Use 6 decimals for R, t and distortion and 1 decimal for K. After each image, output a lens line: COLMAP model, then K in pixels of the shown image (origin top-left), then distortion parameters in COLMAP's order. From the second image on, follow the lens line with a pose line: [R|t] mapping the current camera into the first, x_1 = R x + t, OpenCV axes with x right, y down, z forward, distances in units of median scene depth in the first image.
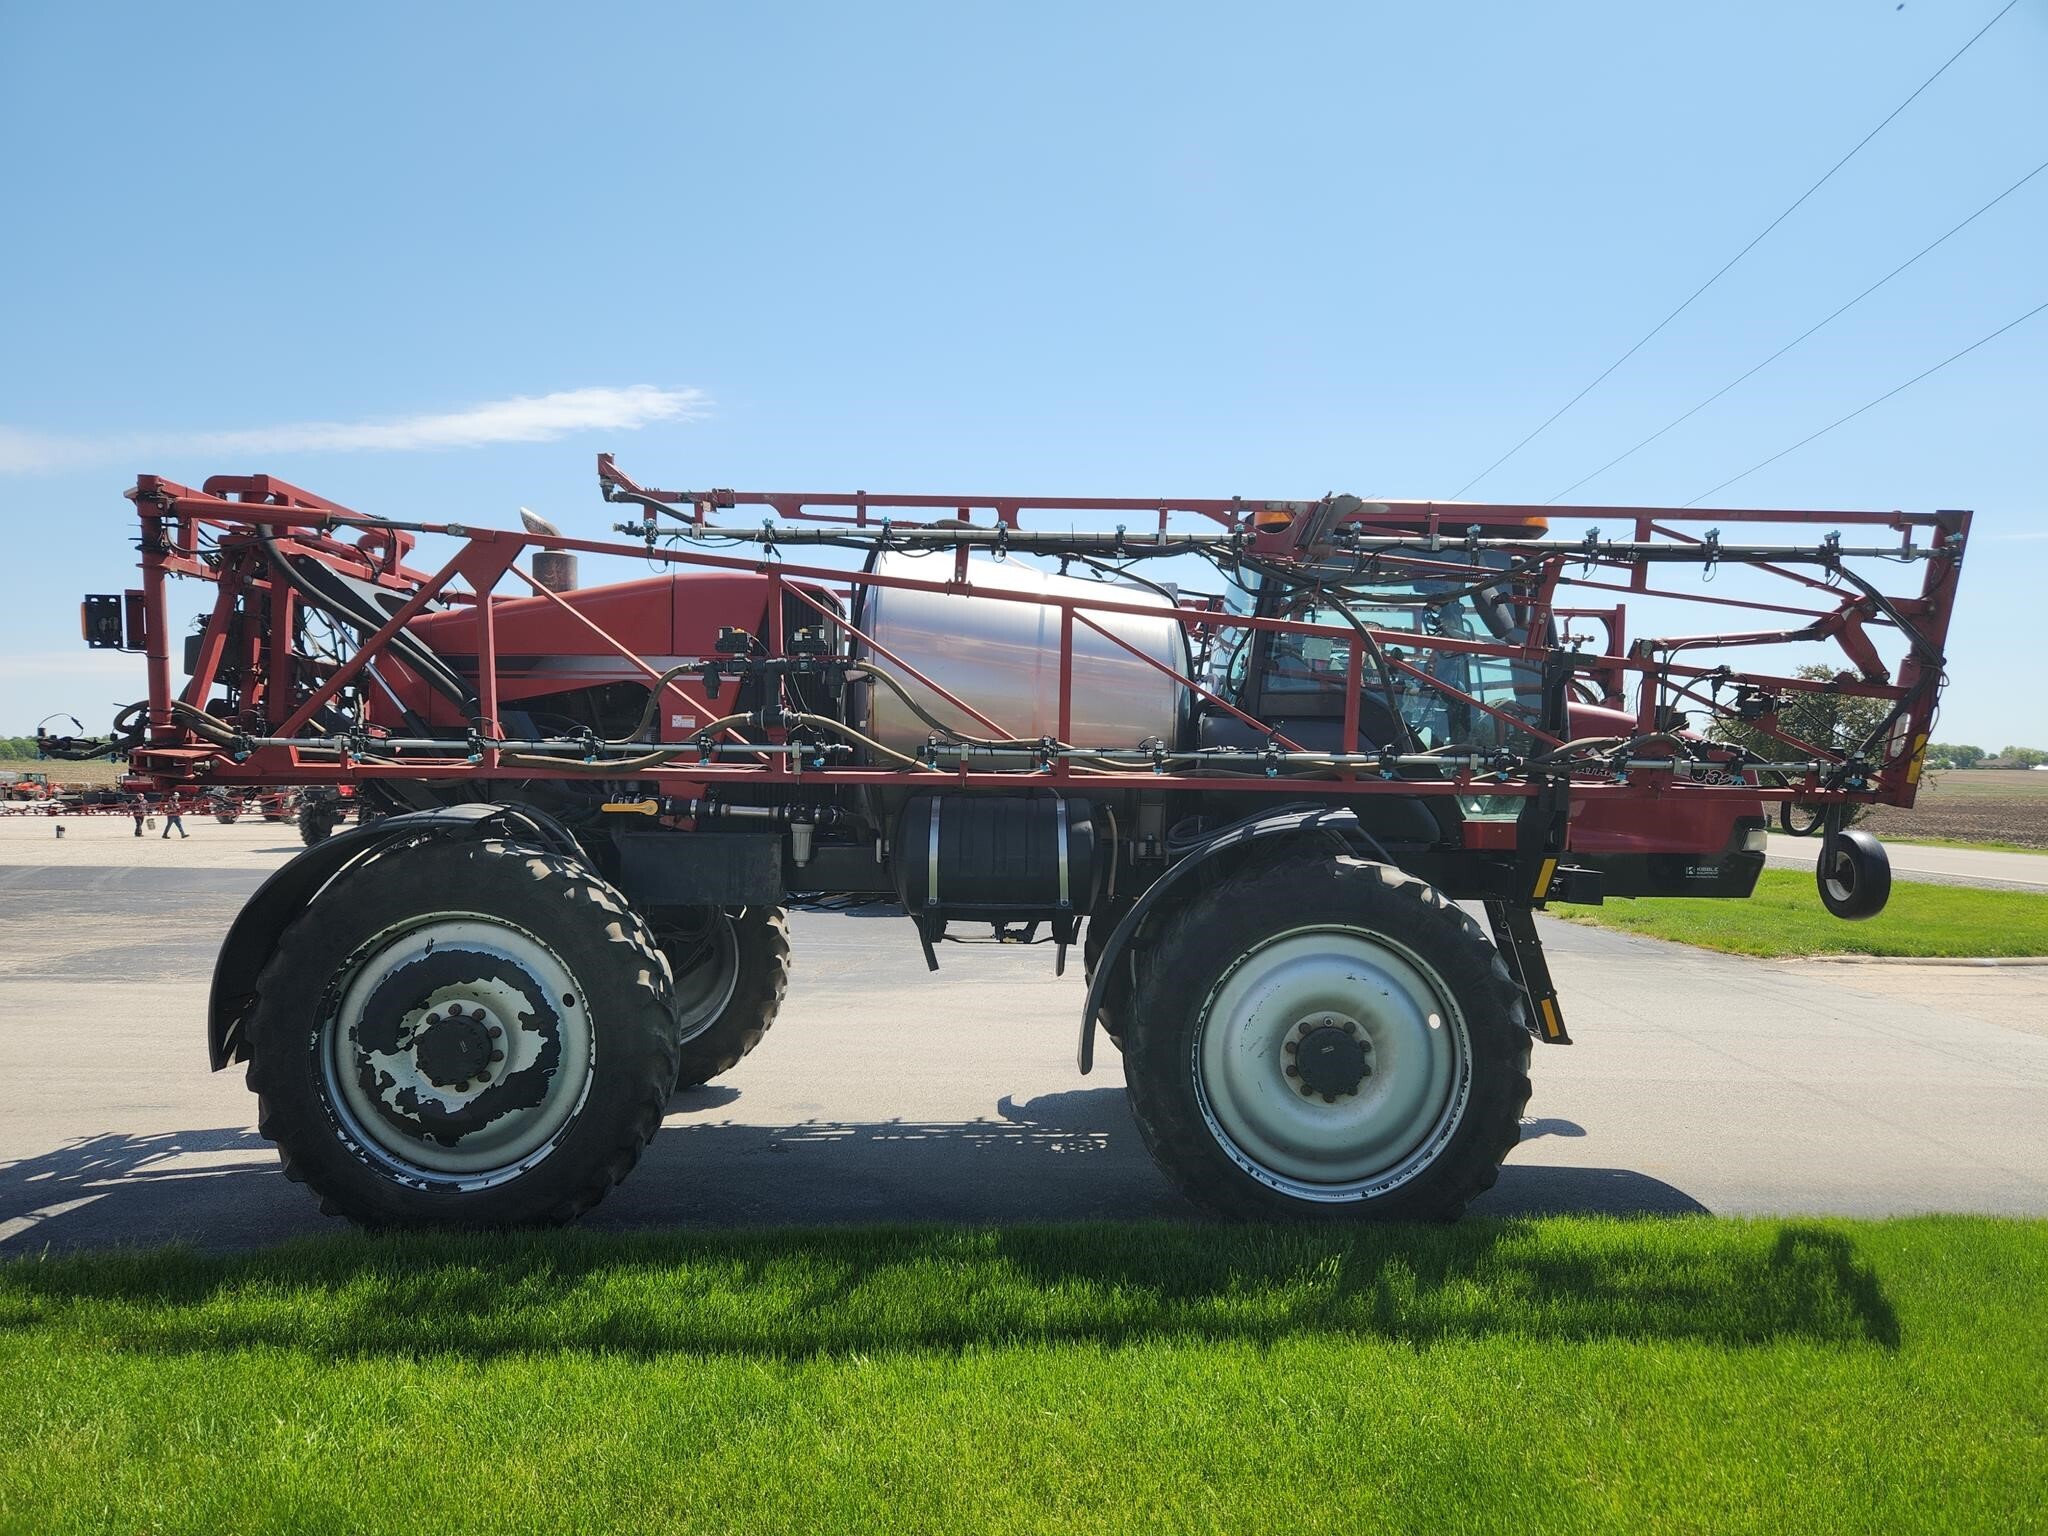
lens RADIAL K [[1366.9, 0, 1023.3], [0, 1366.9, 786.5], [0, 0, 1]] dist [0.066873, -0.060751]
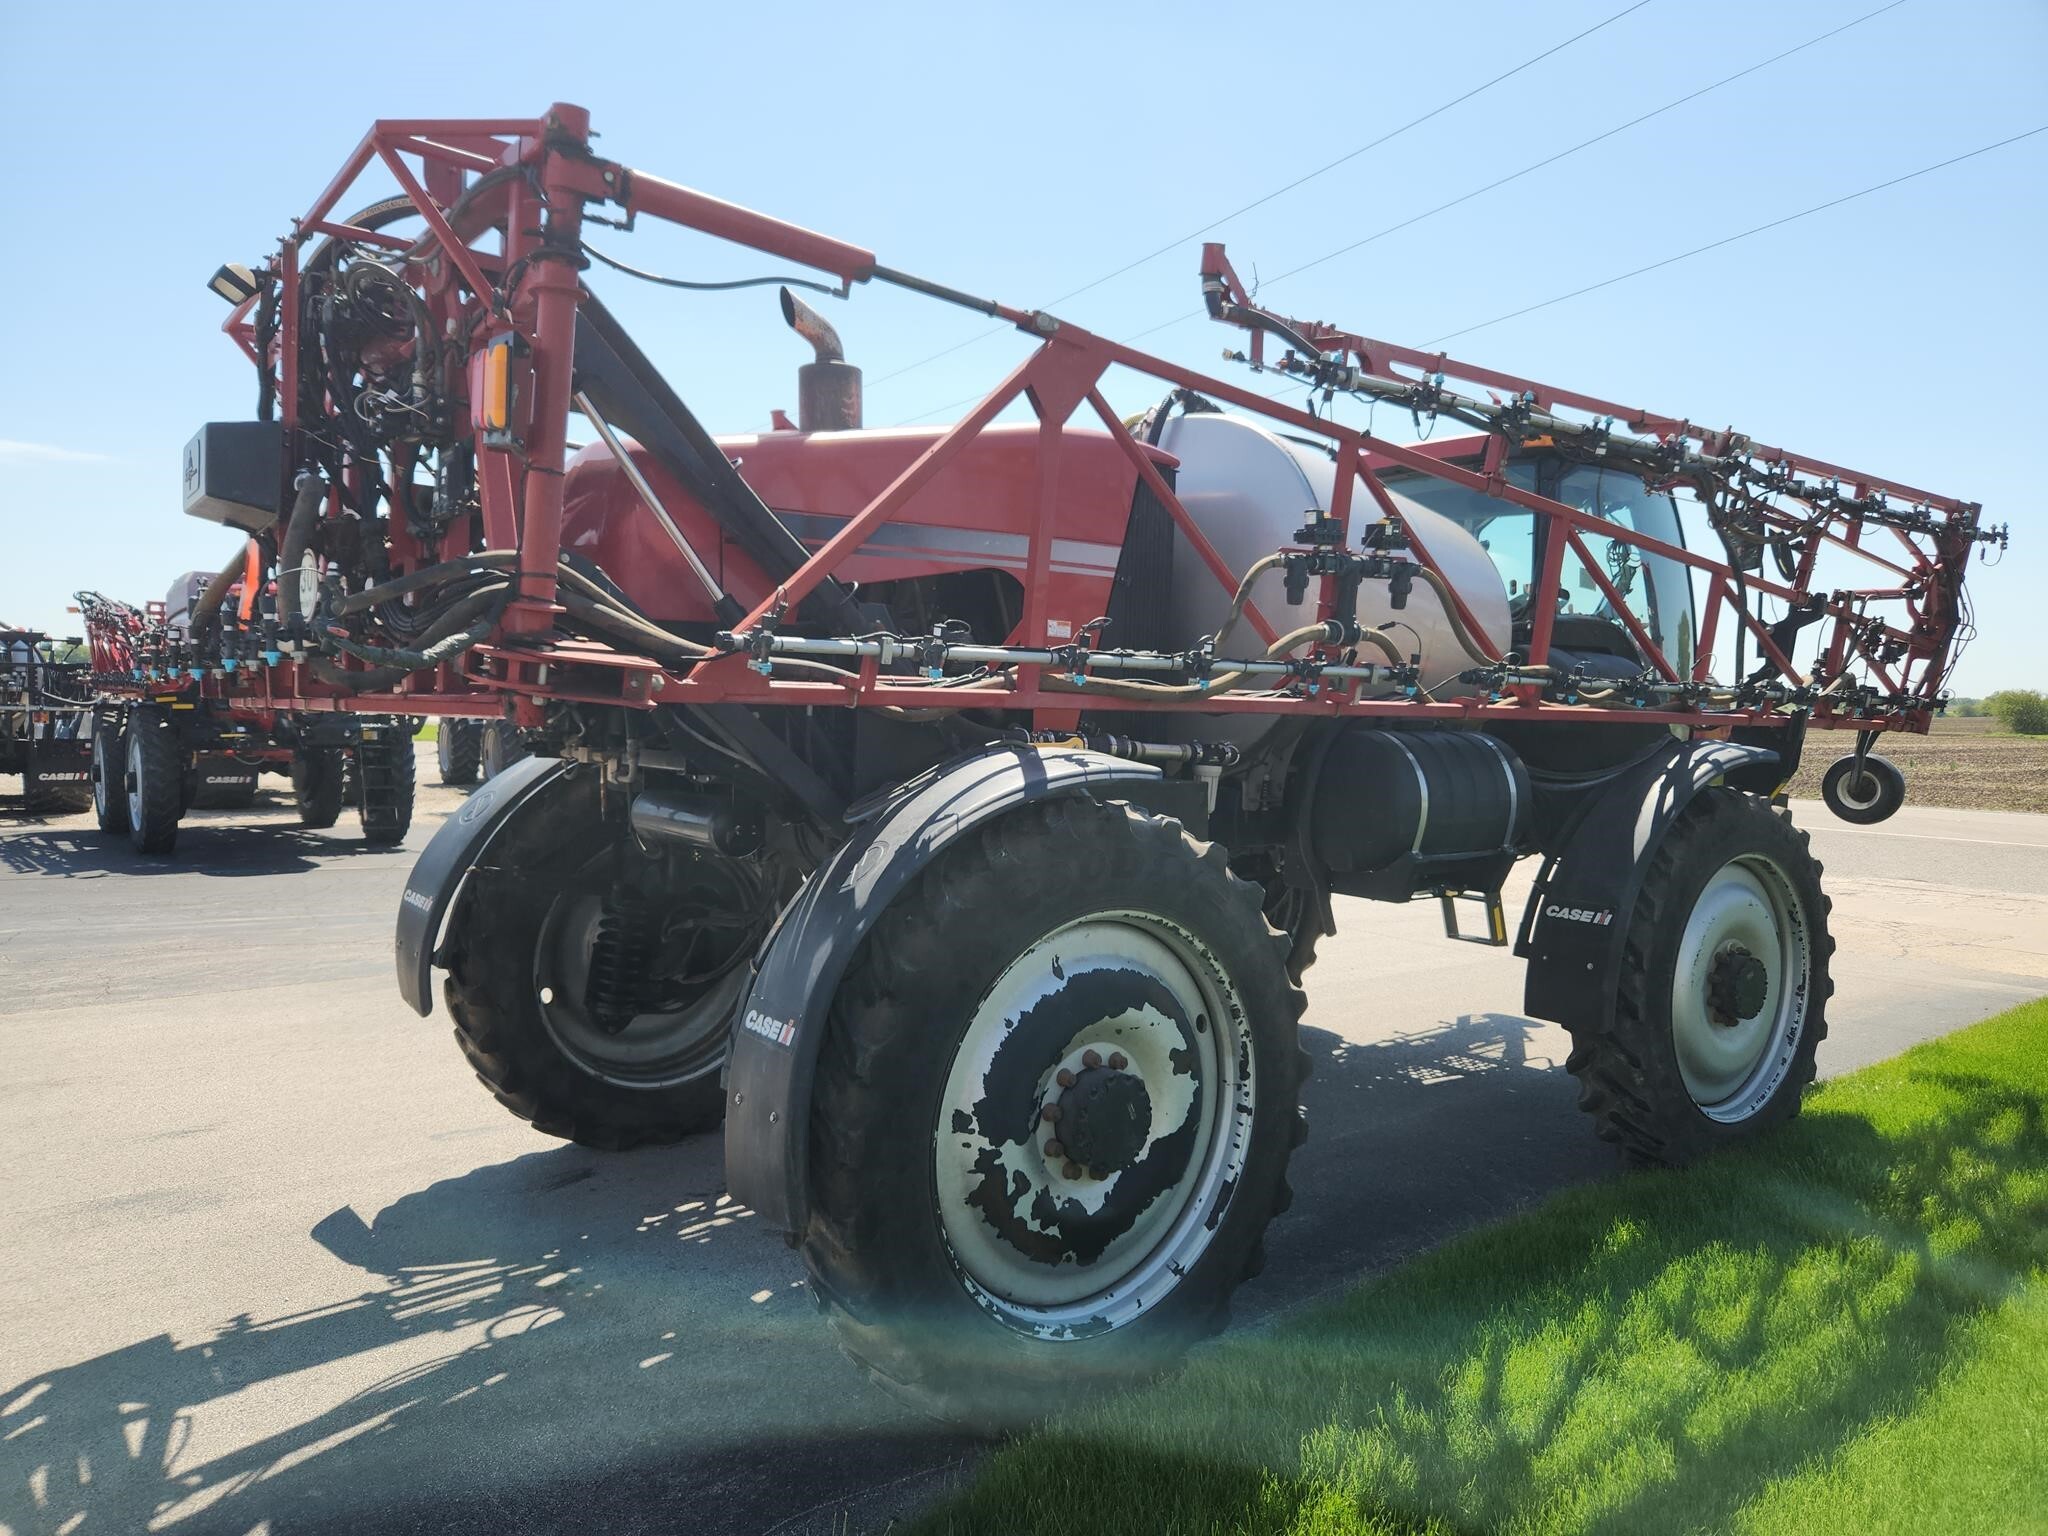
lens RADIAL K [[1366.9, 0, 1023.3], [0, 1366.9, 786.5], [0, 0, 1]] dist [0.066873, -0.060751]
pose [[0.801994, -0.031289, 0.596513, -0.825943], [0.011596, 0.999255, 0.036824, 0.006583], [-0.597220, -0.022615, 0.801758, 0.496279]]
